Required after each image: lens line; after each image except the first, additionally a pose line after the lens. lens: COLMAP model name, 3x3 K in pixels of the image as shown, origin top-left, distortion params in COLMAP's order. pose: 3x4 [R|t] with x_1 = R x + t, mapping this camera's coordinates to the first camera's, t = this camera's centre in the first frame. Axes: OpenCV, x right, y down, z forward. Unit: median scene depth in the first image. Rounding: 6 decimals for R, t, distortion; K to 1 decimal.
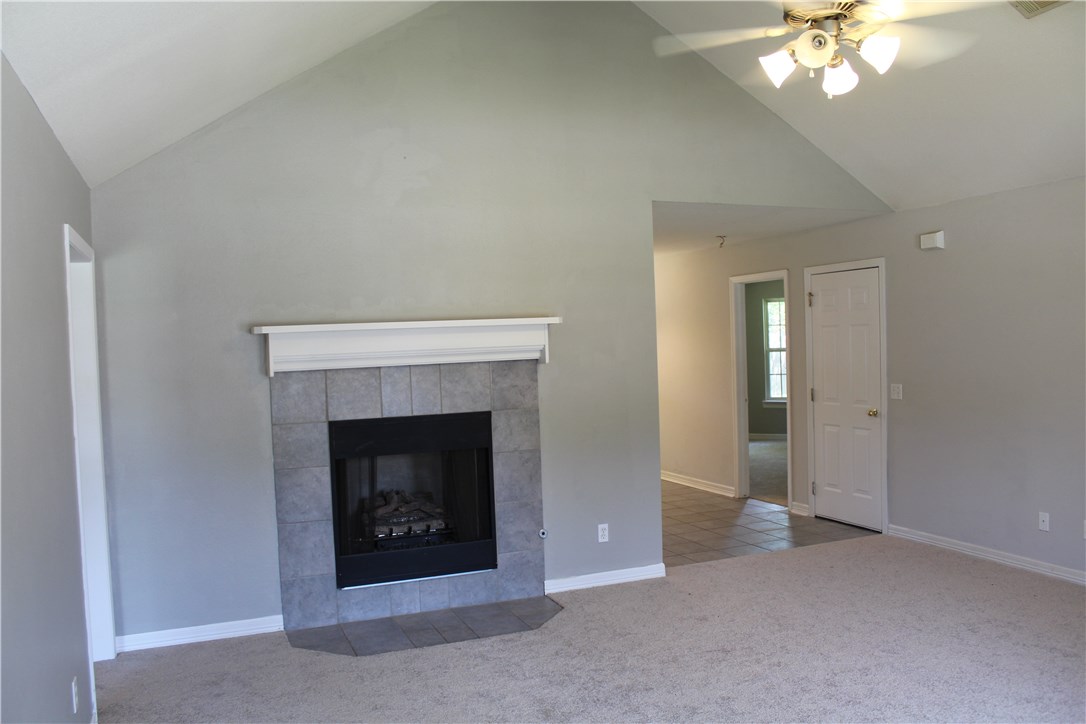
lens RADIAL K [[883.8, 0, 543.0], [0, 883.8, 362.0], [0, 0, 1]] dist [-0.034566, 0.005041]
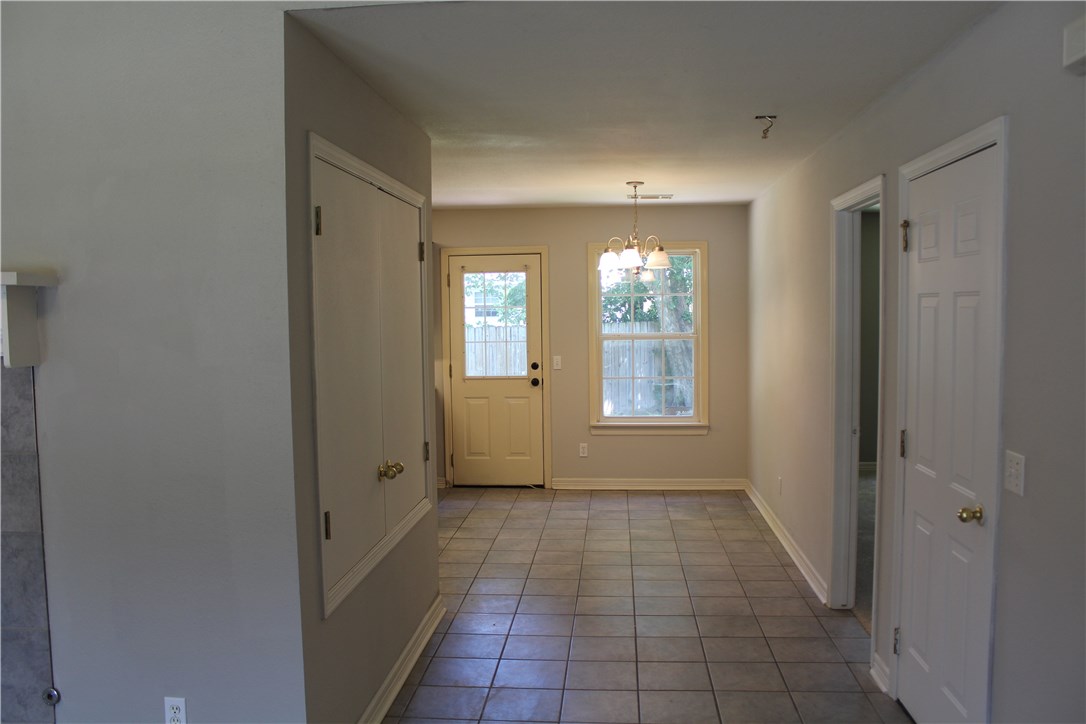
lens RADIAL K [[883.8, 0, 543.0], [0, 883.8, 362.0], [0, 0, 1]] dist [-0.034566, 0.005041]
pose [[0.887613, 0.050820, -0.457777, 0.388318], [-0.028714, 0.998067, 0.055124, -0.028269], [0.459693, -0.035784, 0.887356, 0.567249]]
